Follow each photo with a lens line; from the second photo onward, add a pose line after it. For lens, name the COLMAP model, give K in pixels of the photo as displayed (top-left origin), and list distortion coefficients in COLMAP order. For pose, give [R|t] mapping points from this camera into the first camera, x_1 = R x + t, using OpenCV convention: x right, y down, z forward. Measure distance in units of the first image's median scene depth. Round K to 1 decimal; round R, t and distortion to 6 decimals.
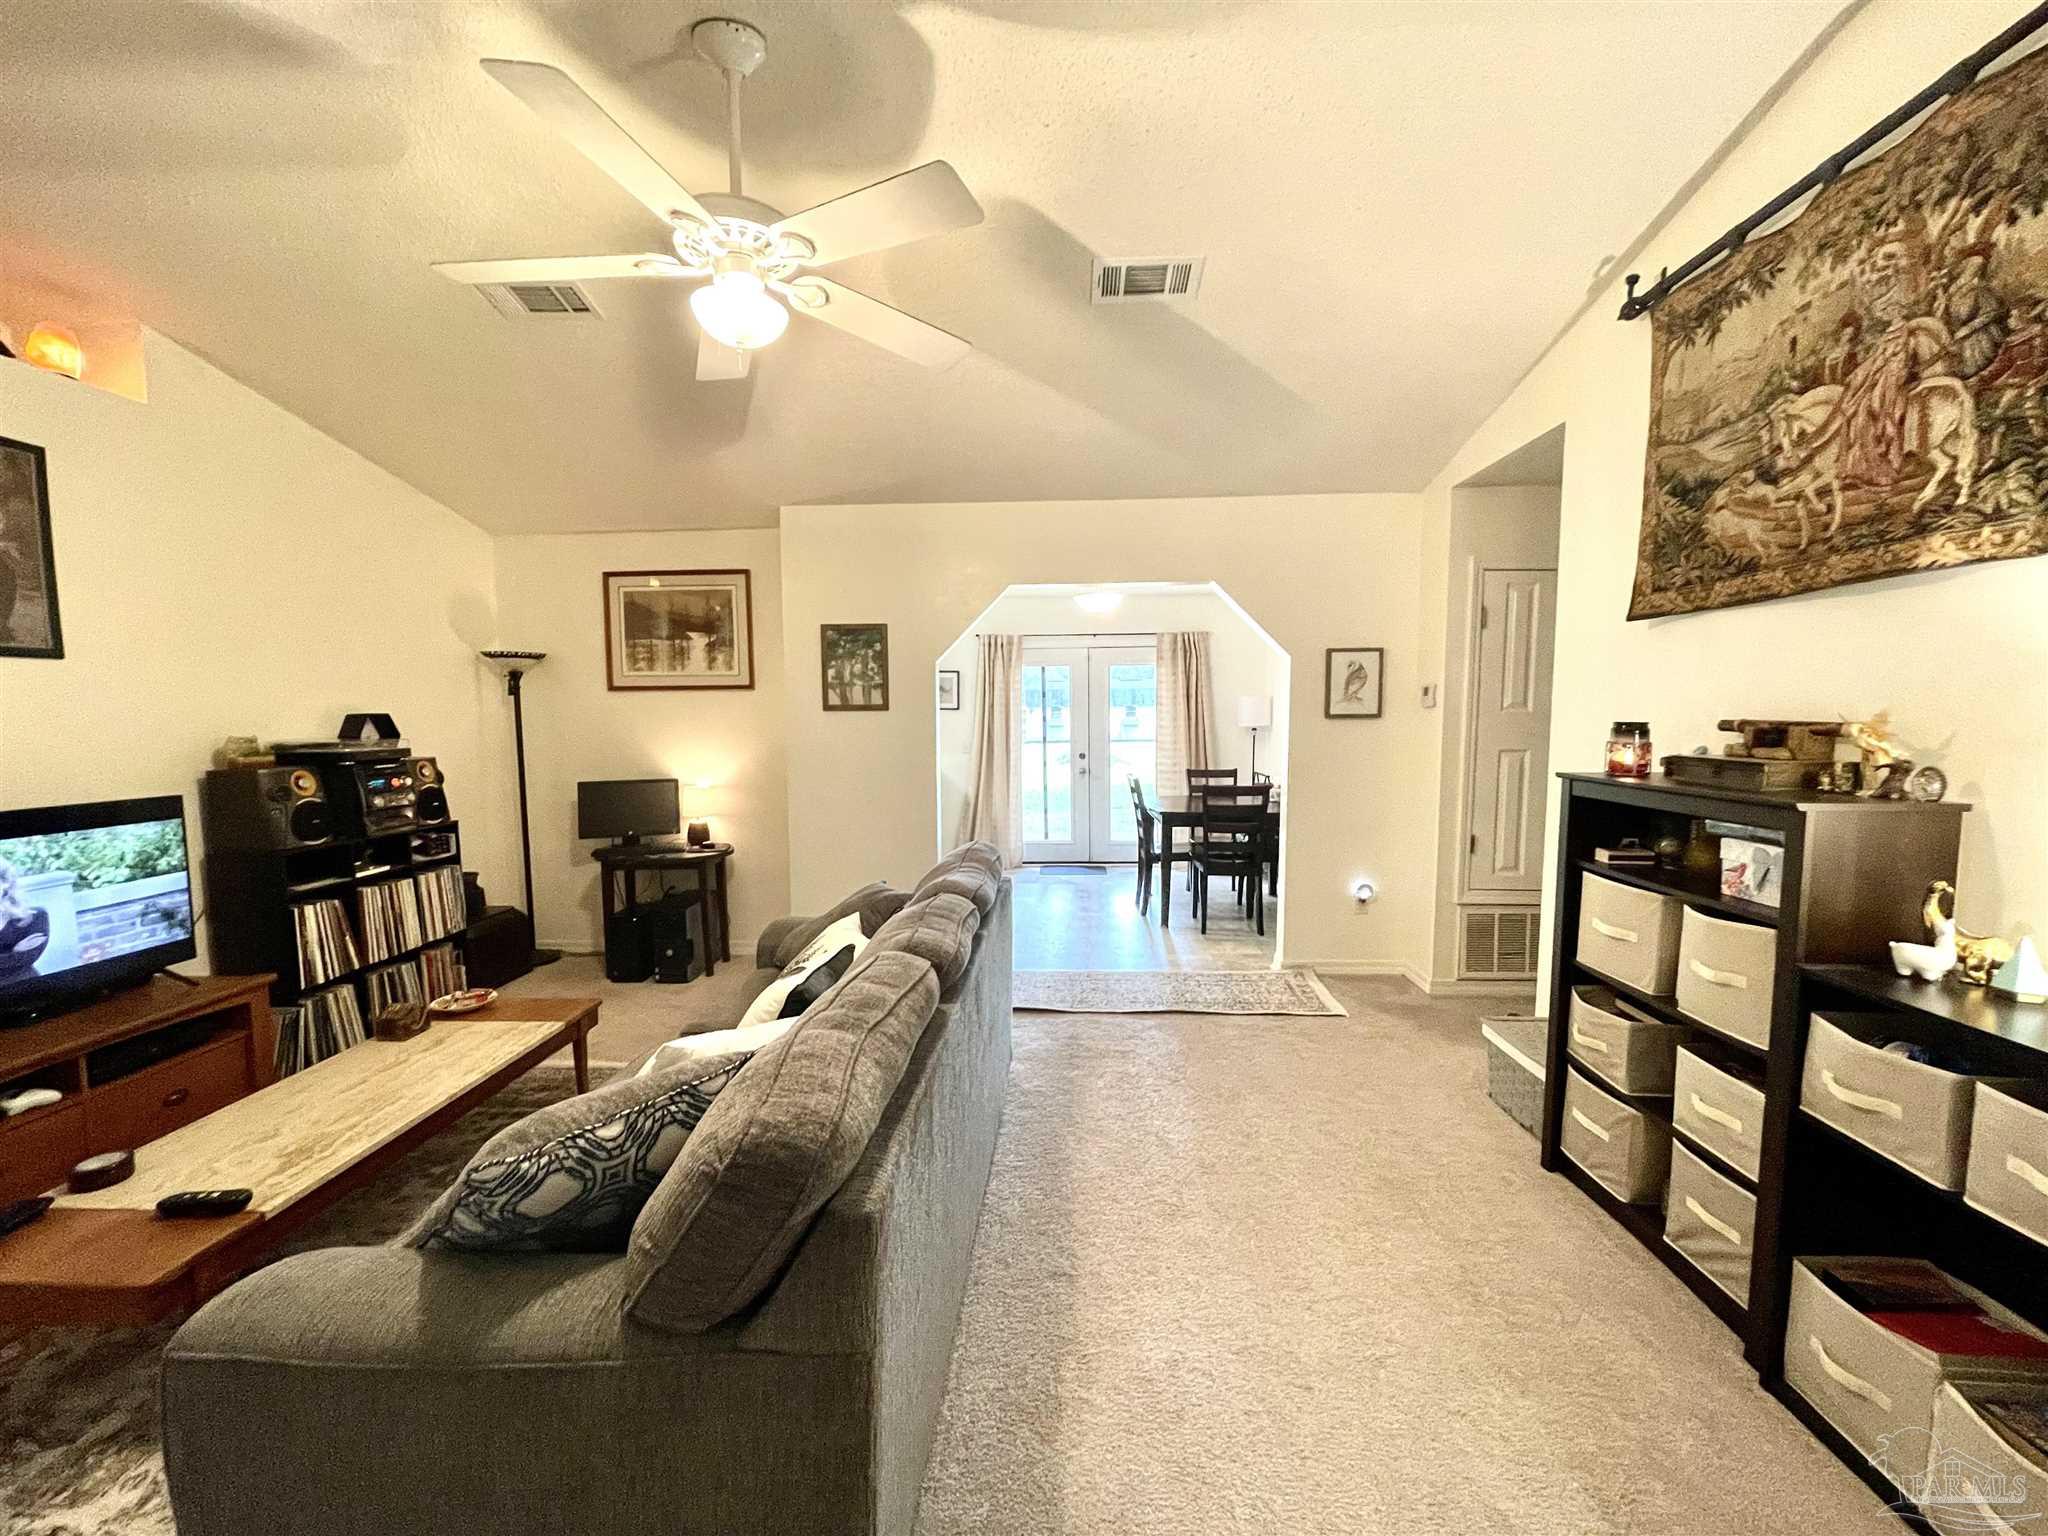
lens RADIAL K [[828.6, 0, 1018.3], [0, 828.6, 783.6], [0, 0, 1]] dist [0.000032, -0.000479]
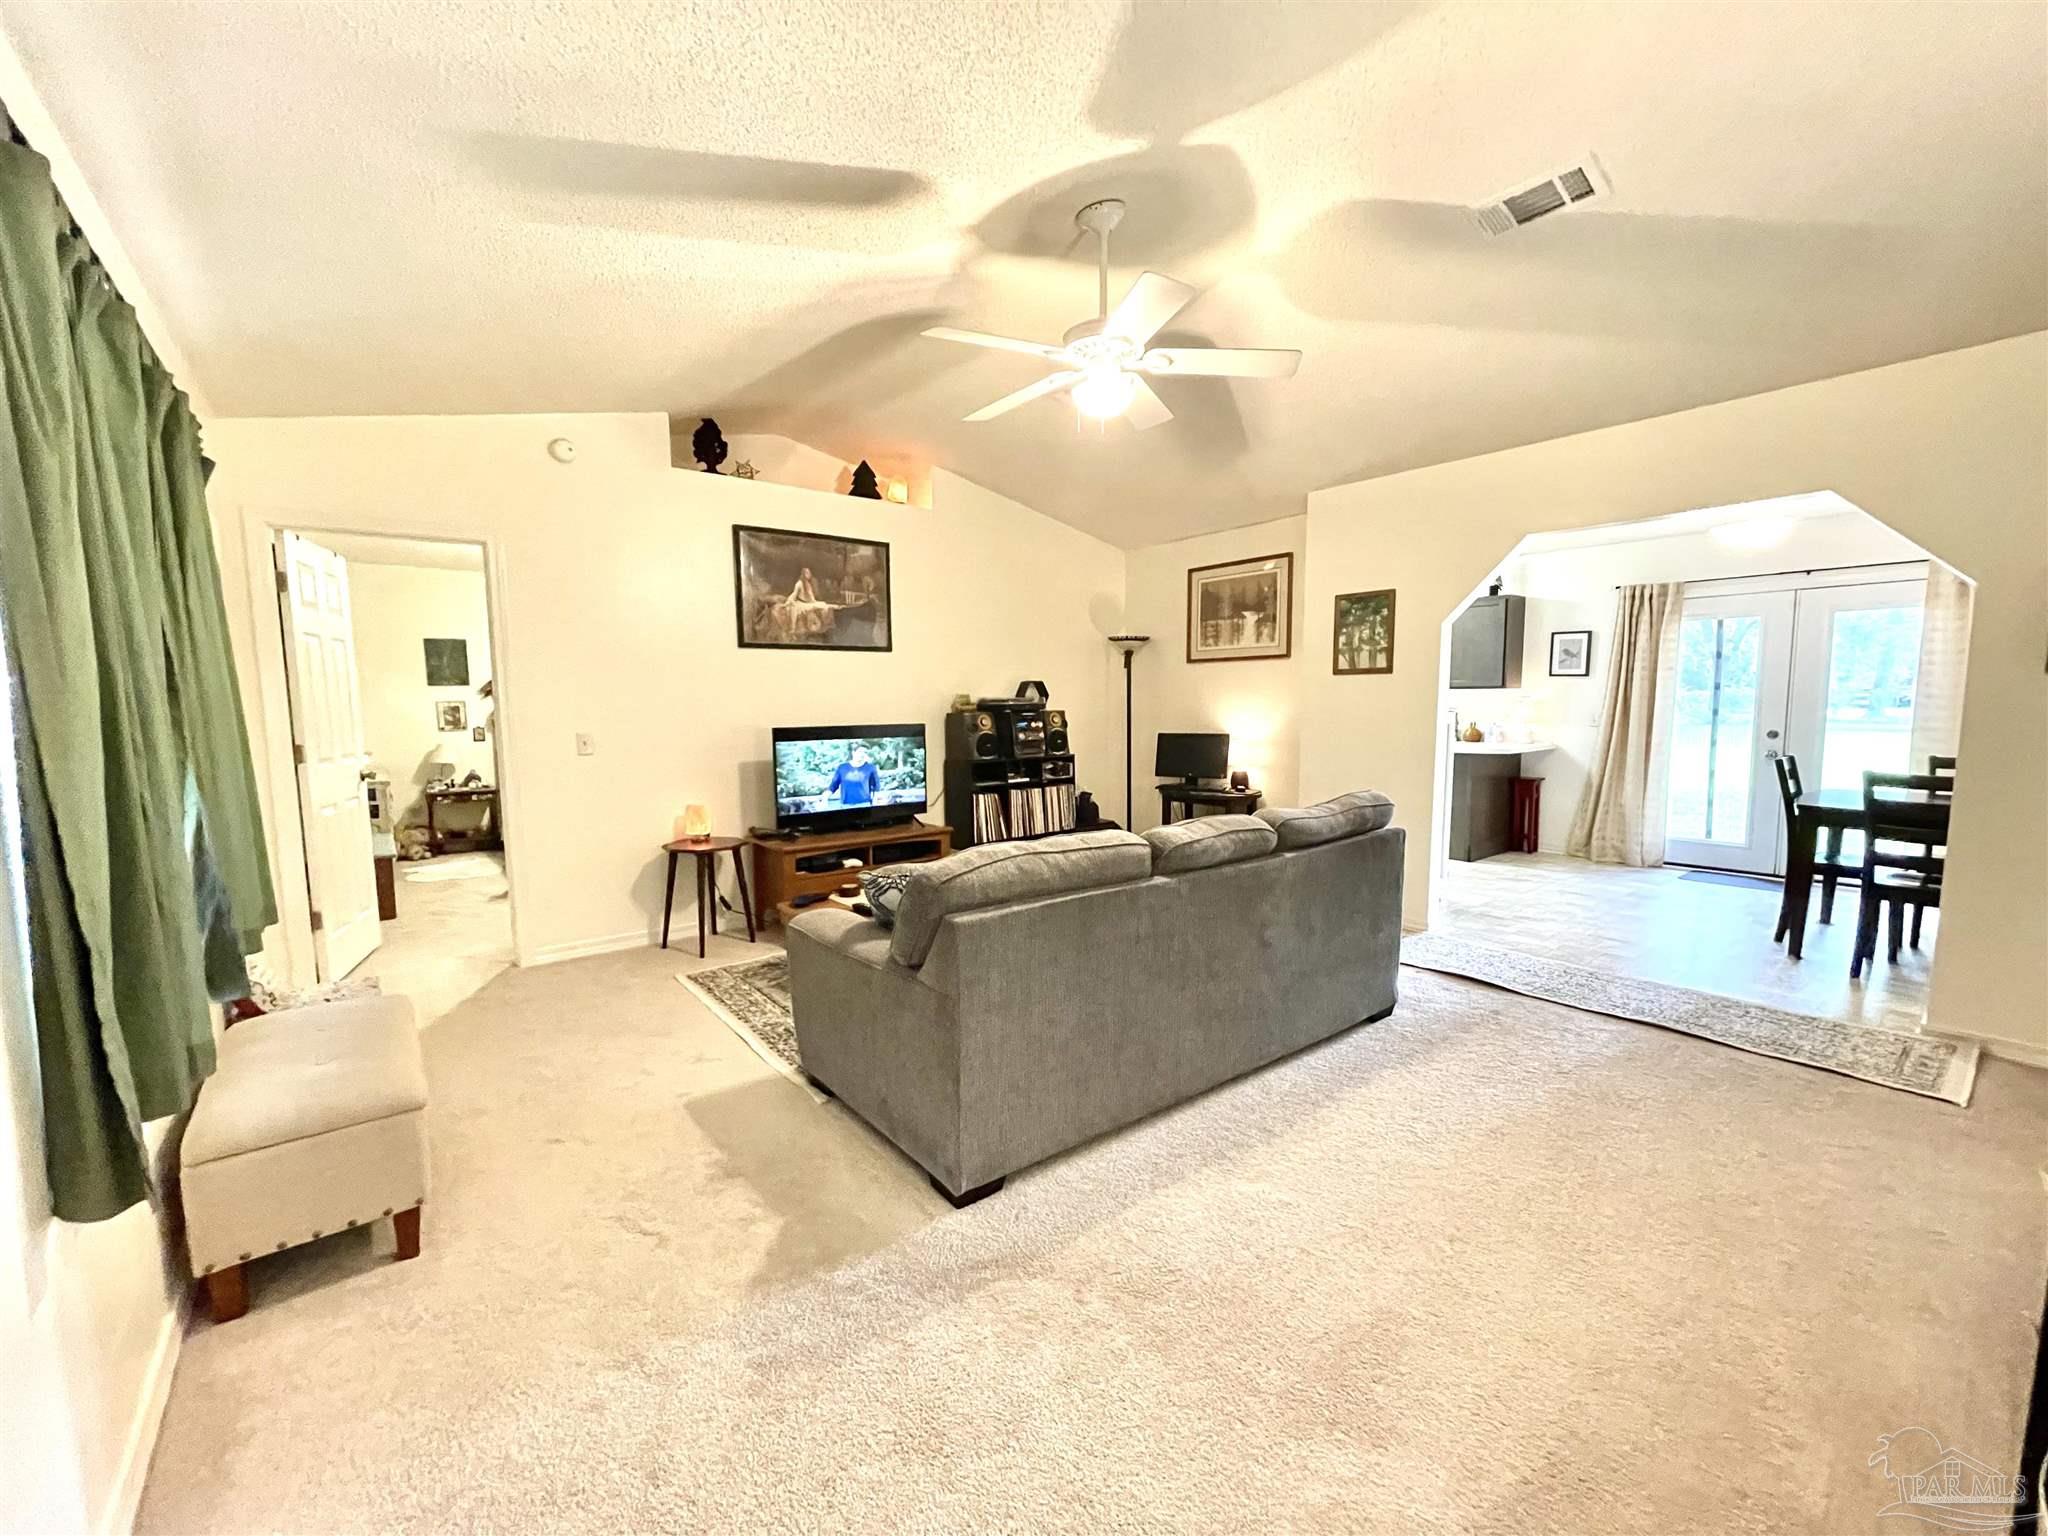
lens RADIAL K [[828.6, 0, 1019.2], [0, 828.6, 787.0], [0, 0, 1]] dist [0.000032, -0.000479]
pose [[0.658701, 0.083129, -0.747799, 0.393907], [-0.061100, 0.996505, 0.056957, 0.027754], [0.749920, 0.008173, 0.661478, -0.043866]]
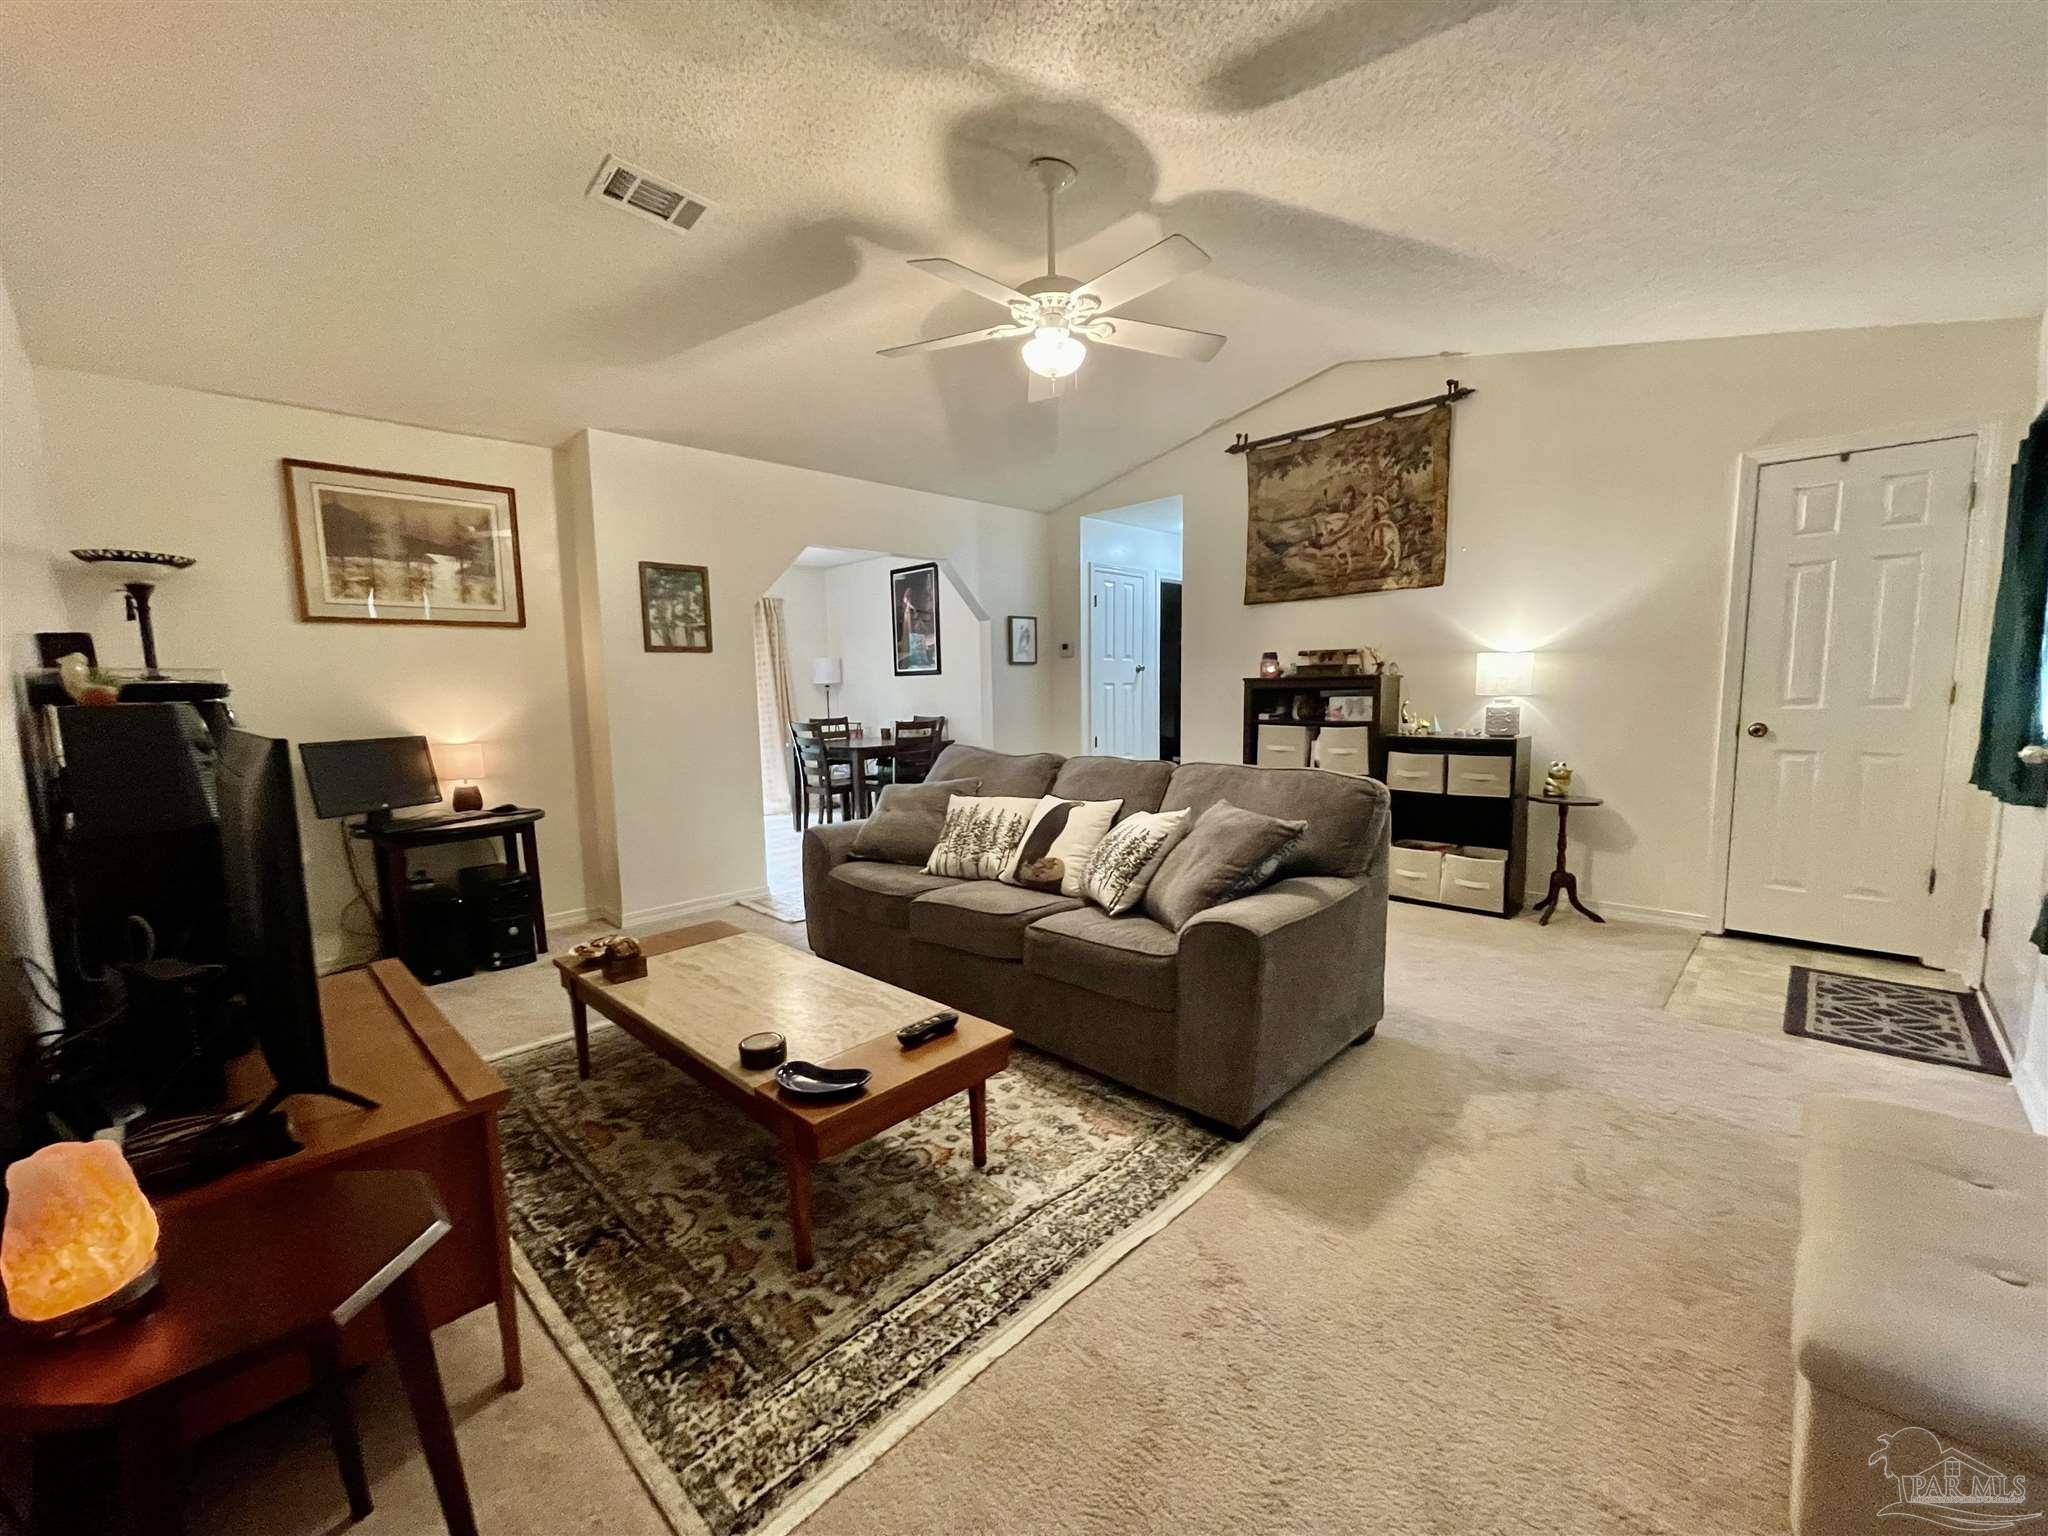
lens RADIAL K [[828.6, 0, 1028.7], [0, 828.6, 780.5], [0, 0, 1]] dist [0.000032, -0.000479]
pose [[0.661736, -0.094860, 0.743712, -0.819034], [0.082423, 0.995155, 0.053594, 0.056093], [-0.745192, 0.025834, 0.666349, 0.034588]]
